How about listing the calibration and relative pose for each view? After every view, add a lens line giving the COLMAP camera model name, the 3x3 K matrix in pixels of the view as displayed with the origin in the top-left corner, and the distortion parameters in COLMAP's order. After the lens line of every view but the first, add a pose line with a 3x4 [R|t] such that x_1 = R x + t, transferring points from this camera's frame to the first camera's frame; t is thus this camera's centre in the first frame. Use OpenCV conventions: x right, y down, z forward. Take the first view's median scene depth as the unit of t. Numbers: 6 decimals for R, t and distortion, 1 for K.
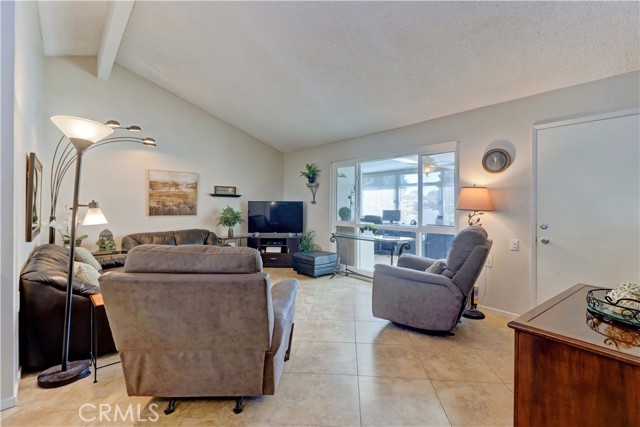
lens RADIAL K [[300.5, 0, 327.0], [0, 300.5, 209.9], [0, 0, 1]] dist [0.013254, -0.012165]
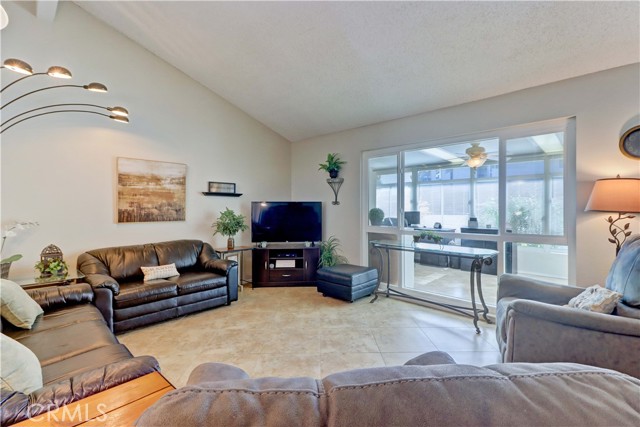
lens RADIAL K [[296.6, 0, 321.5], [0, 296.6, 211.6], [0, 0, 1]] dist [0.018045, -0.013274]
pose [[0.996015, -0.008174, 0.088814, -0.166383], [0.007933, 0.999964, 0.003077, -0.004799], [-0.088836, -0.002360, 0.996043, 0.245830]]
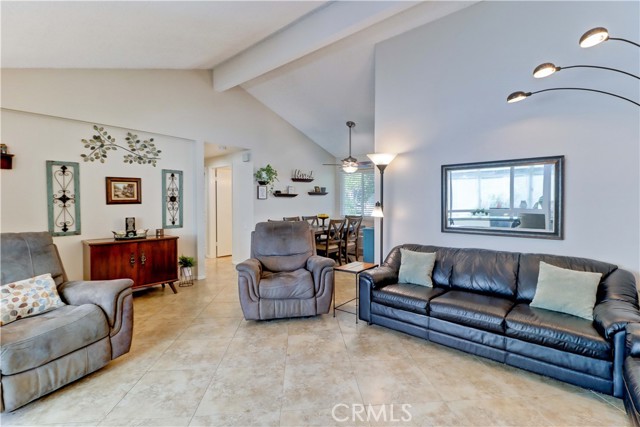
lens RADIAL K [[300.5, 0, 327.0], [0, 300.5, 209.9], [0, 0, 1]] dist [0.013254, -0.012165]
pose [[-0.988304, -0.001283, -0.152489, -0.127255], [-0.005108, 0.999682, 0.024693, -0.013484], [0.152409, 0.025183, -0.987997, 1.047583]]
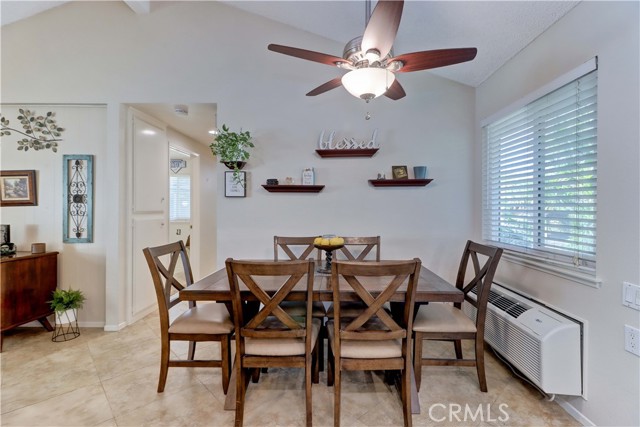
lens RADIAL K [[300.5, 0, 327.0], [0, 300.5, 209.9], [0, 0, 1]] dist [0.013254, -0.012165]
pose [[-0.738420, -0.011648, 0.674241, -0.557040], [-0.004849, 0.999917, 0.011963, -0.009036], [-0.674324, 0.005564, -0.738415, 0.223709]]
